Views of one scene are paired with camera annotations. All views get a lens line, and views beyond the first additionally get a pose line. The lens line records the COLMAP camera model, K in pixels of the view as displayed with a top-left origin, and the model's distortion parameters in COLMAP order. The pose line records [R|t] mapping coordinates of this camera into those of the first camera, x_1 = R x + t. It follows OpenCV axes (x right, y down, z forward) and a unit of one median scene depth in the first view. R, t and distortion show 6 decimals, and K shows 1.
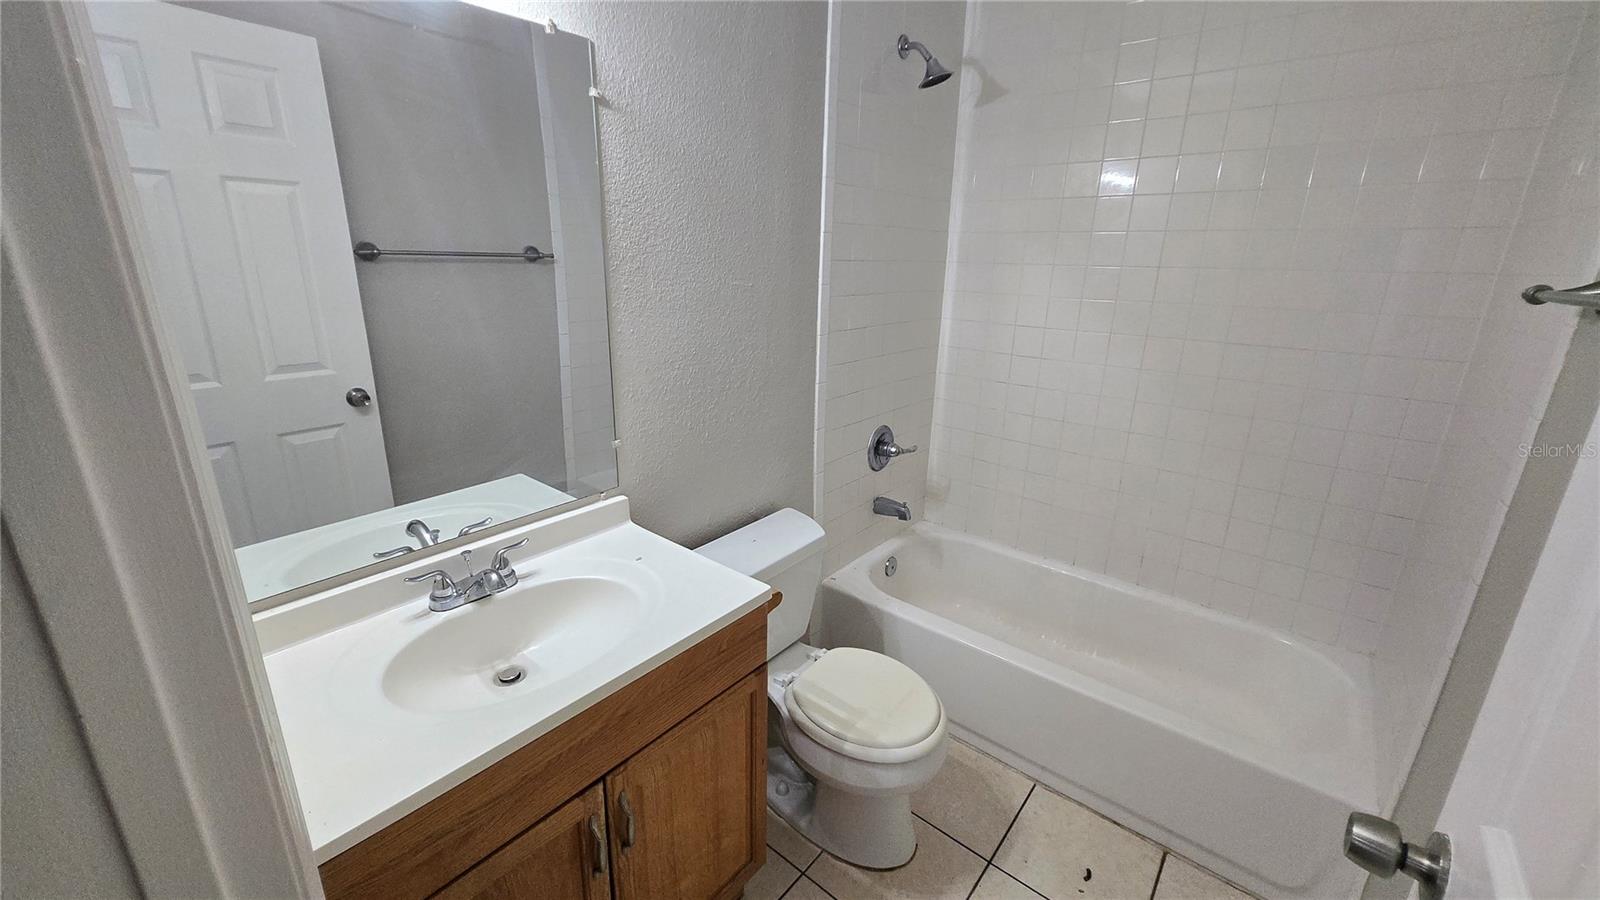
lens RADIAL K [[630.7, 0, 795.3], [0, 630.7, 445.1], [0, 0, 1]] dist [0.003716, -0.000097]
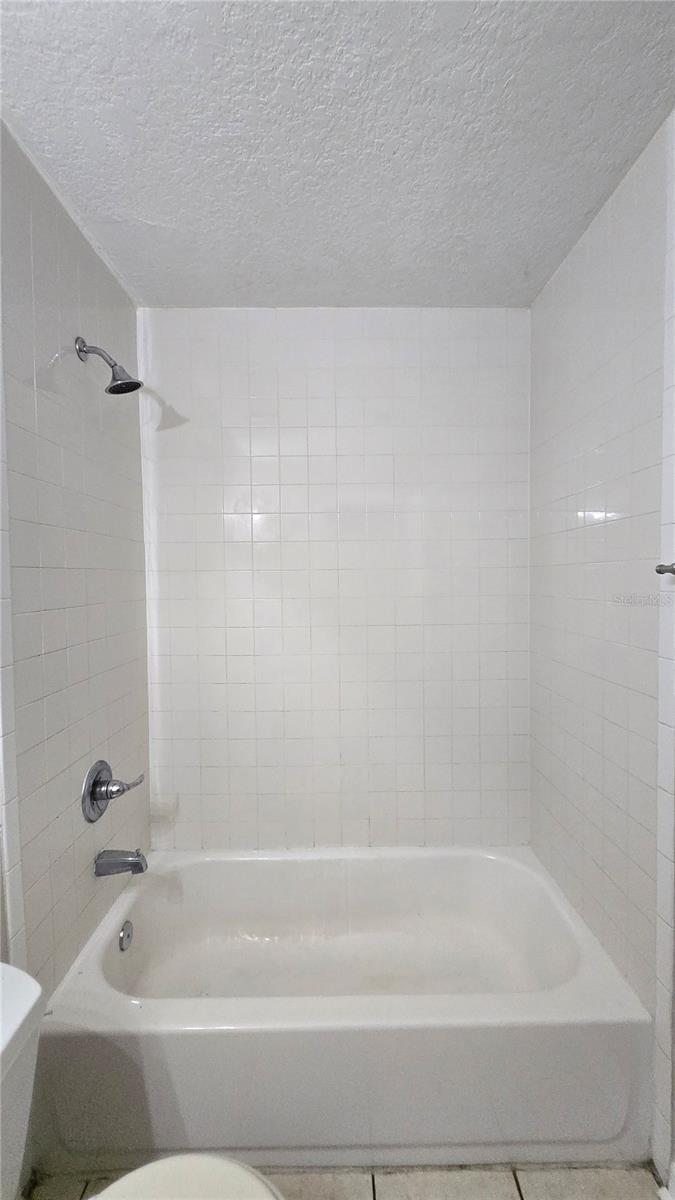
lens RADIAL K [[473.0, 0, 340.1], [0, 473.0, 594.7], [0, 0, 1]] dist [0.003716, -0.000097]
pose [[0.764094, -0.052675, 0.642950, -0.004953], [0.212415, 0.961626, -0.173655, -0.065836], [-0.609130, 0.269261, 0.745962, 0.287428]]
